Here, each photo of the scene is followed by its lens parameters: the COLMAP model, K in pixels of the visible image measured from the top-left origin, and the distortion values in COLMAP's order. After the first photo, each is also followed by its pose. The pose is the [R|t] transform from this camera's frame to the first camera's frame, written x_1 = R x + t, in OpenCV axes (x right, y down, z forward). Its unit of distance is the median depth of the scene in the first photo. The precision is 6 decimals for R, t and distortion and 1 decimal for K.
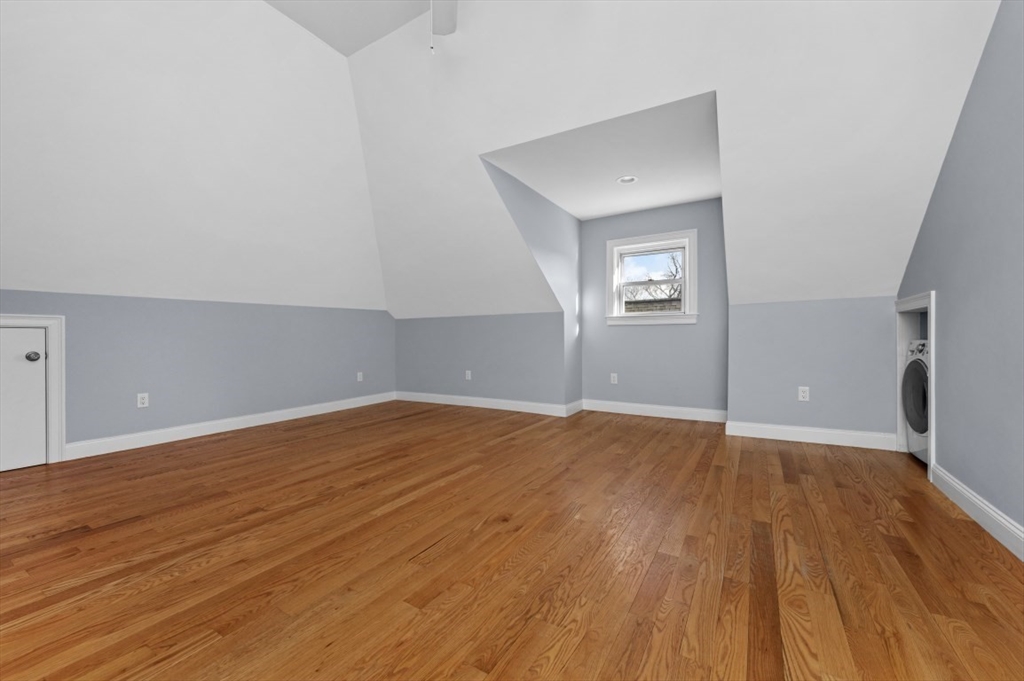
lens RADIAL K [[407.3, 0, 503.8], [0, 407.3, 338.5], [0, 0, 1]] dist [-0.006394, -0.000657]
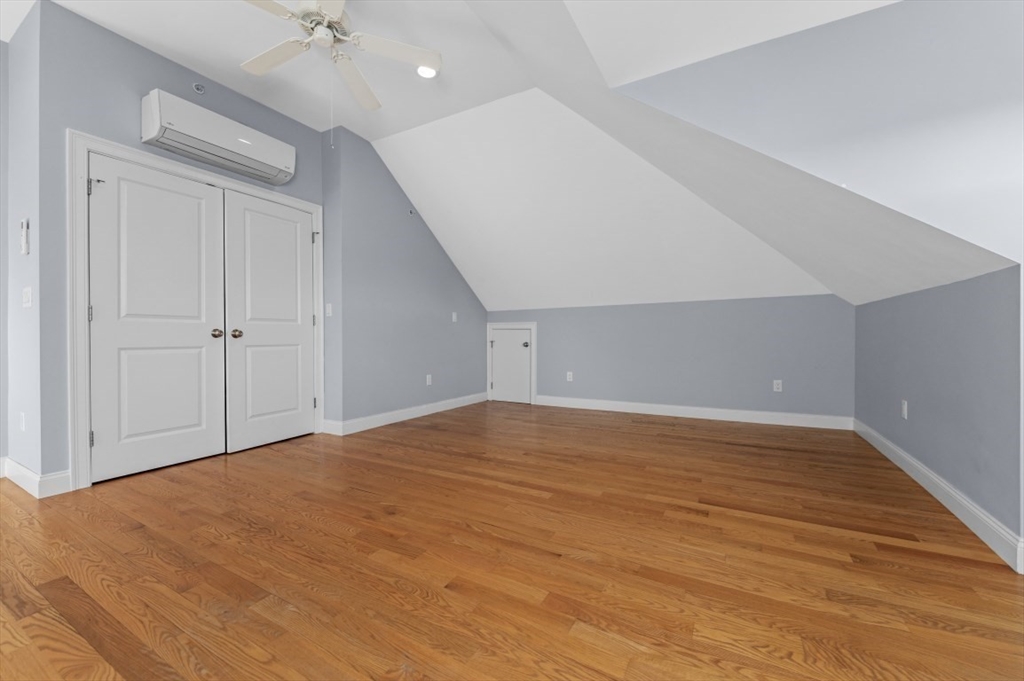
lens RADIAL K [[407.3, 0, 504.8], [0, 407.3, 337.6], [0, 0, 1]] dist [-0.006394, -0.000657]
pose [[0.043599, 0.018146, -0.998884, 0.849814], [0.001366, 0.999833, 0.018223, -0.026243], [0.999048, -0.002159, 0.043567, 0.989228]]
